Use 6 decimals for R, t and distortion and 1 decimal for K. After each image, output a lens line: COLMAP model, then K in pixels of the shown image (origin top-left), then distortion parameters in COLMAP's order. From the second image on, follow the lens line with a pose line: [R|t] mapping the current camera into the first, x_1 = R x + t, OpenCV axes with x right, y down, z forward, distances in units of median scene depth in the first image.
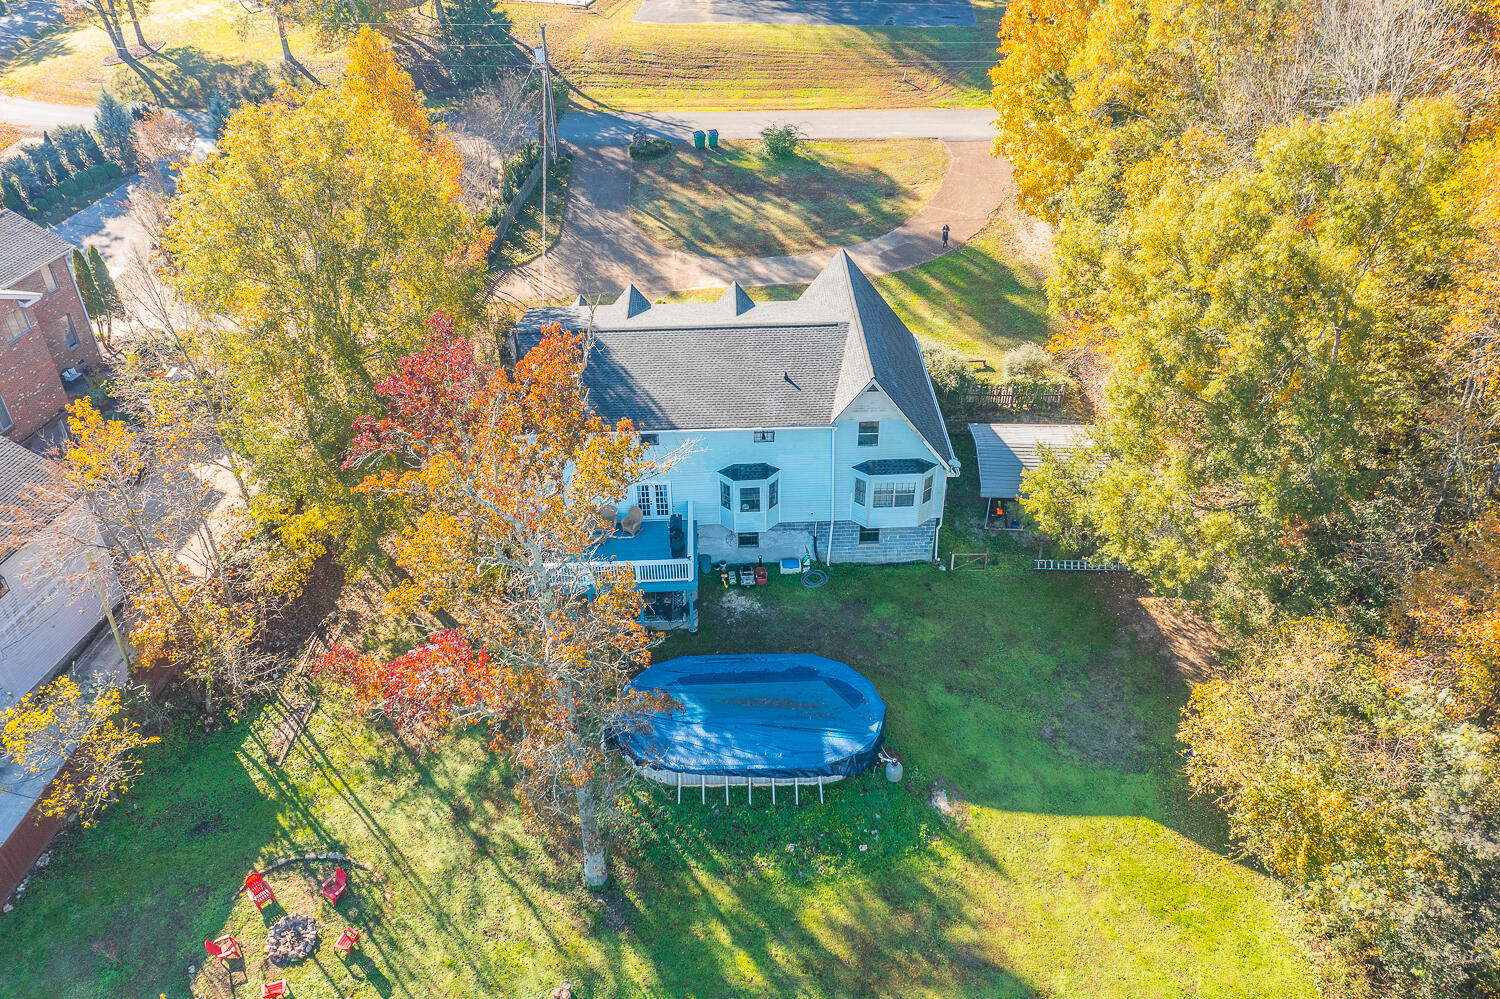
lens RADIAL K [[1186.3, 0, 745.8], [0, 1186.3, 496.5], [0, 0, 1]] dist [-0.012734, 0.006047]
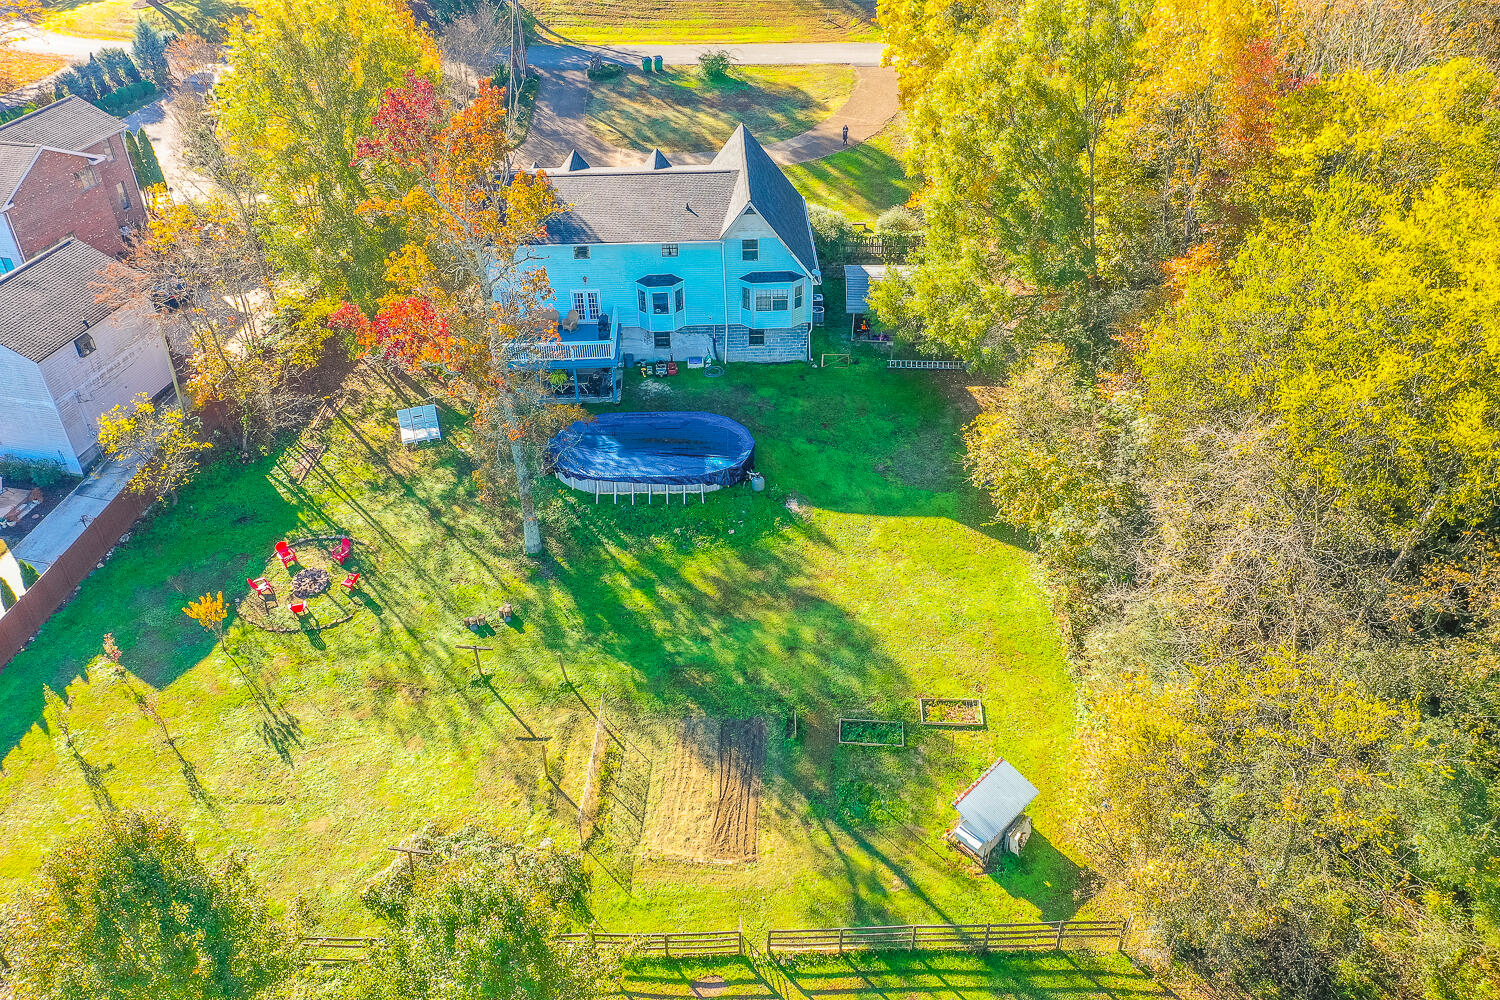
lens RADIAL K [[1186.3, 0, 751.5], [0, 1186.3, 502.5], [0, 0, 1]] dist [-0.012734, 0.006047]
pose [[0.999984, 0.000116, 0.005643, 0.098022], [-0.000130, 0.999997, 0.002473, 0.223170], [-0.005643, -0.002474, 0.999981, -0.305315]]
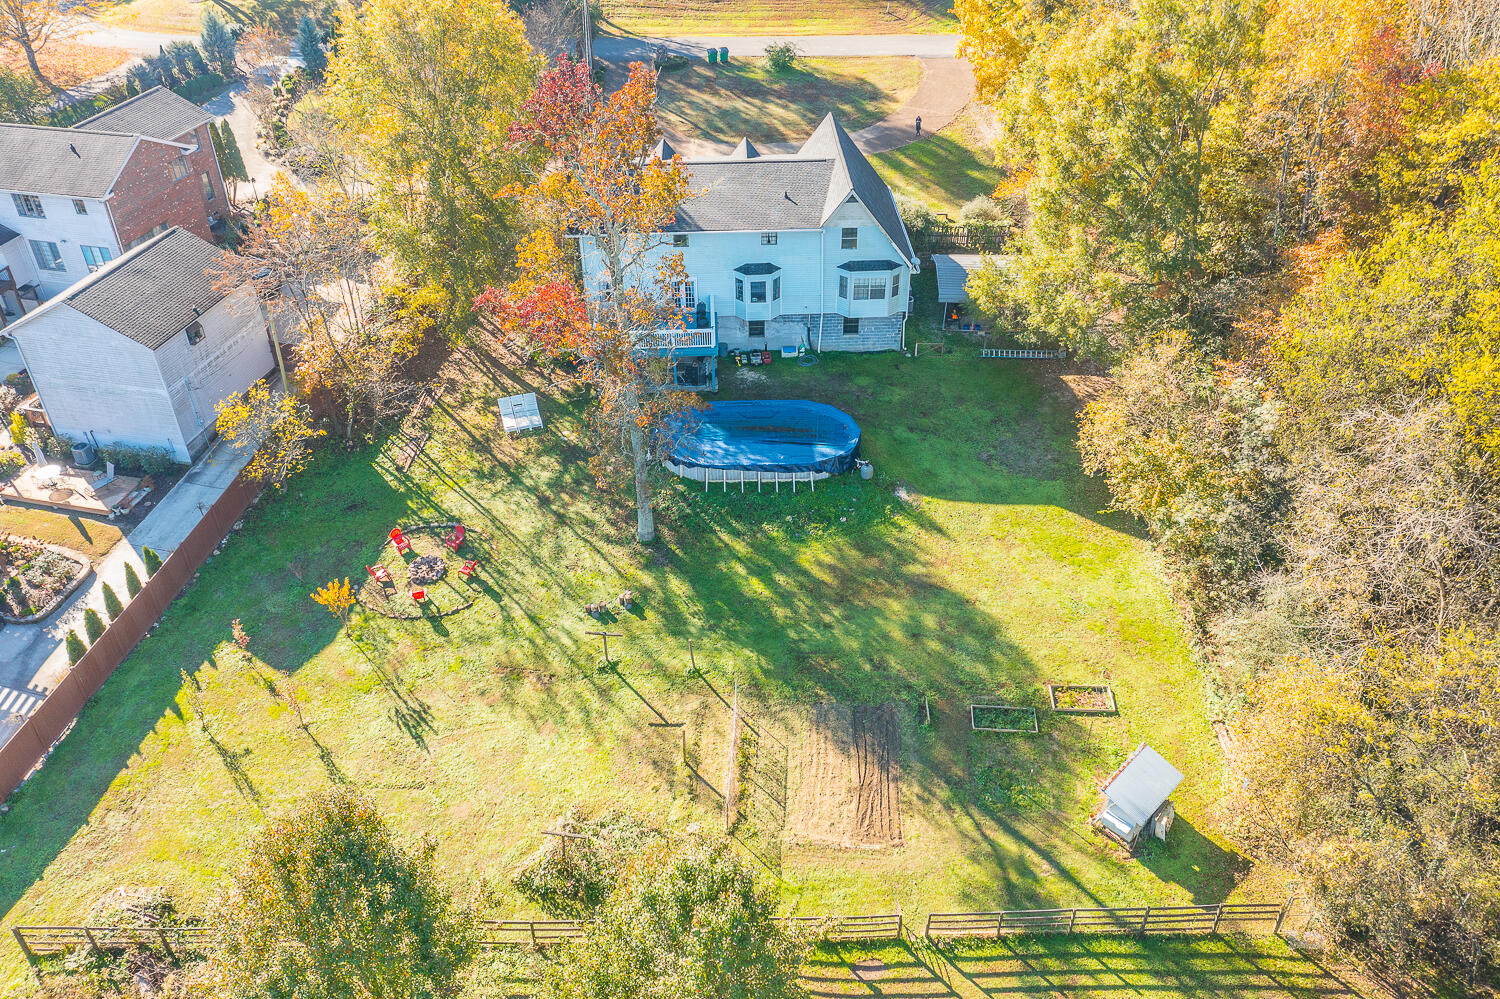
lens RADIAL K [[1186.3, 0, 746.8], [0, 1186.3, 501.7], [0, 0, 1]] dist [-0.012734, 0.006047]
pose [[0.999998, 0.000565, 0.001806, -0.011542], [-0.000572, 0.999993, 0.003621, 0.233114], [-0.001804, -0.003623, 0.999992, -0.304389]]
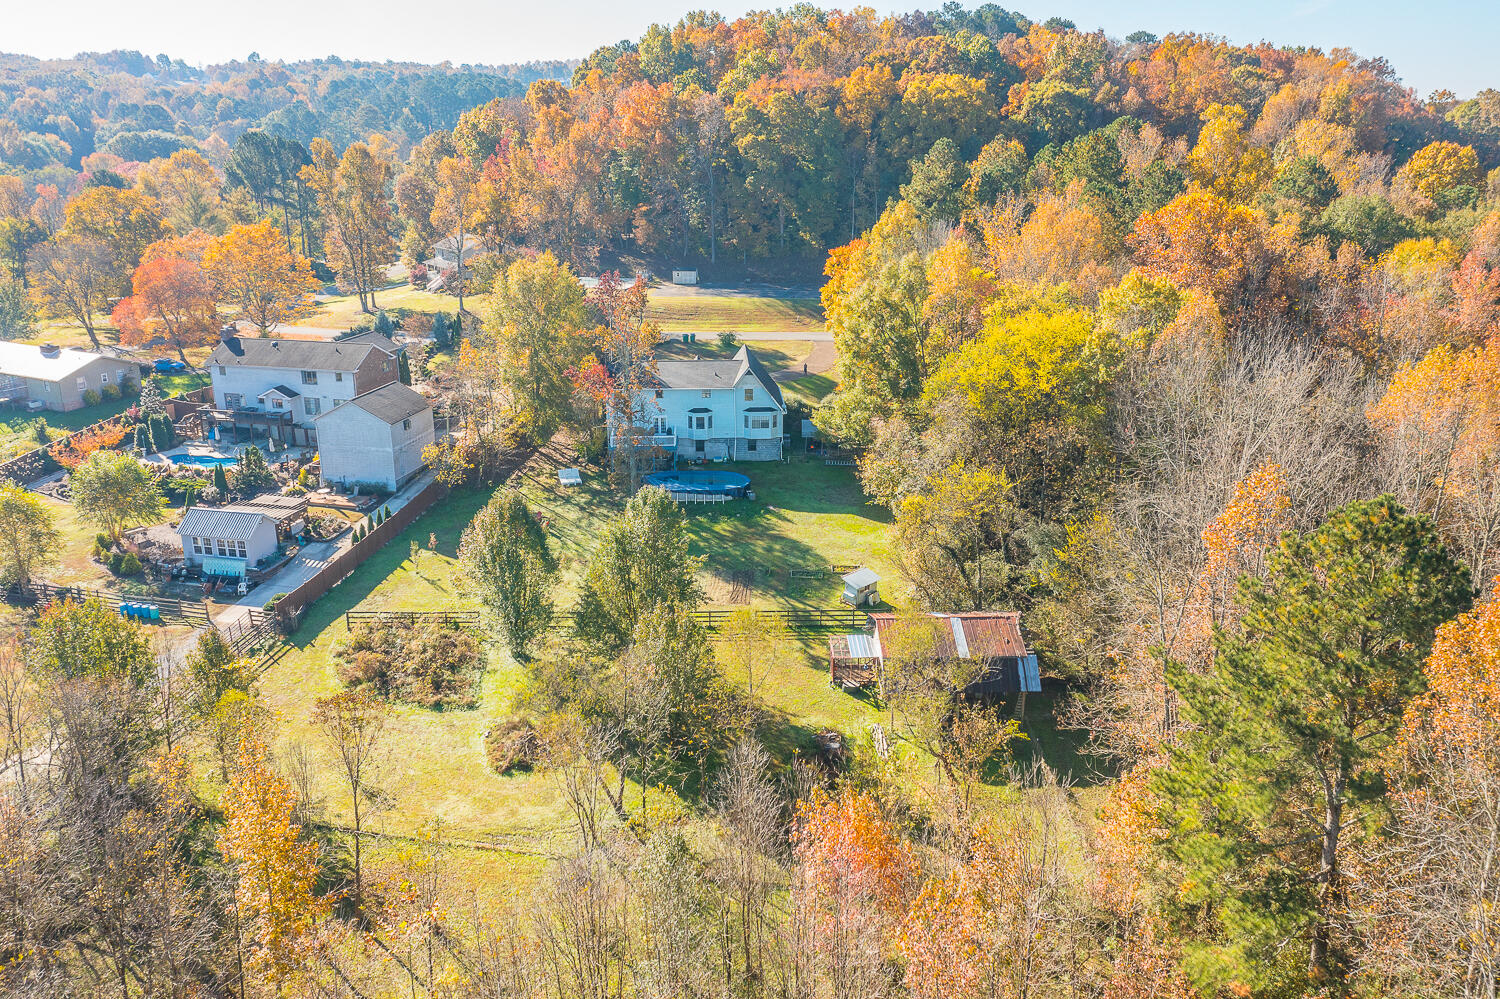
lens RADIAL K [[1186.3, 0, 748.8], [0, 1186.3, 505.1], [0, 0, 1]] dist [-0.012734, 0.006047]
pose [[0.999938, 0.009147, 0.006323, 0.090389], [-0.006790, 0.952571, -0.304240, 0.915729], [-0.008806, 0.304178, 0.952574, -1.274382]]
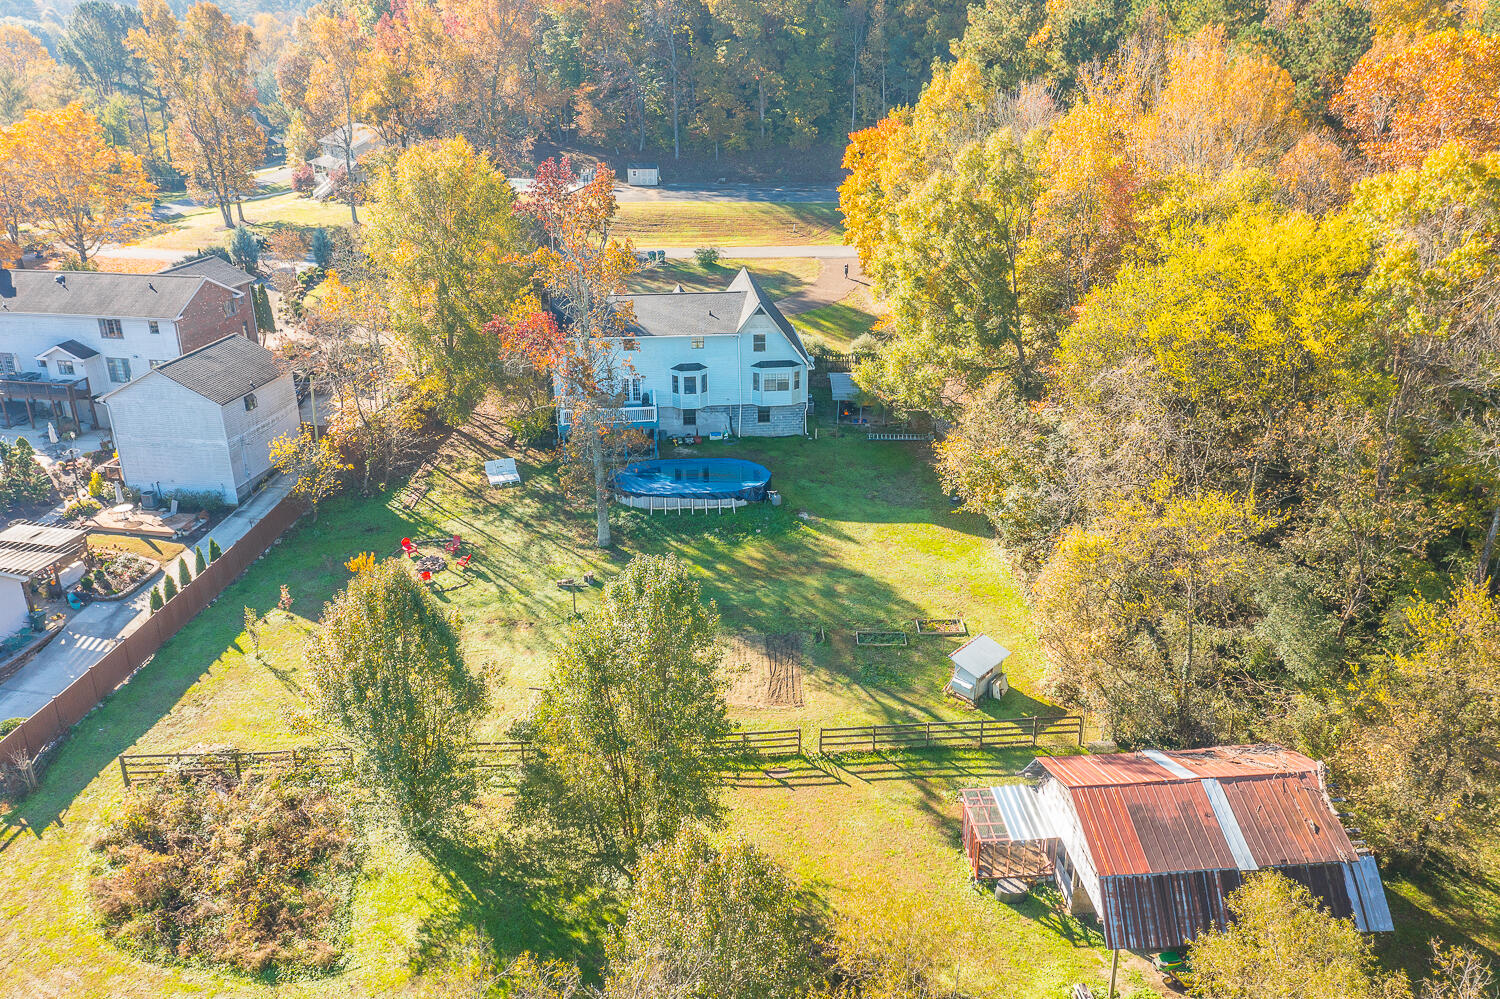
lens RADIAL K [[1186.3, 0, 751.2], [0, 1186.3, 506.3], [0, 0, 1]] dist [-0.012734, 0.006047]
pose [[0.998322, -0.016327, 0.055564, -0.006506], [0.028711, 0.972764, -0.230015, 0.567554], [-0.050295, 0.231224, 0.971600, -0.596967]]
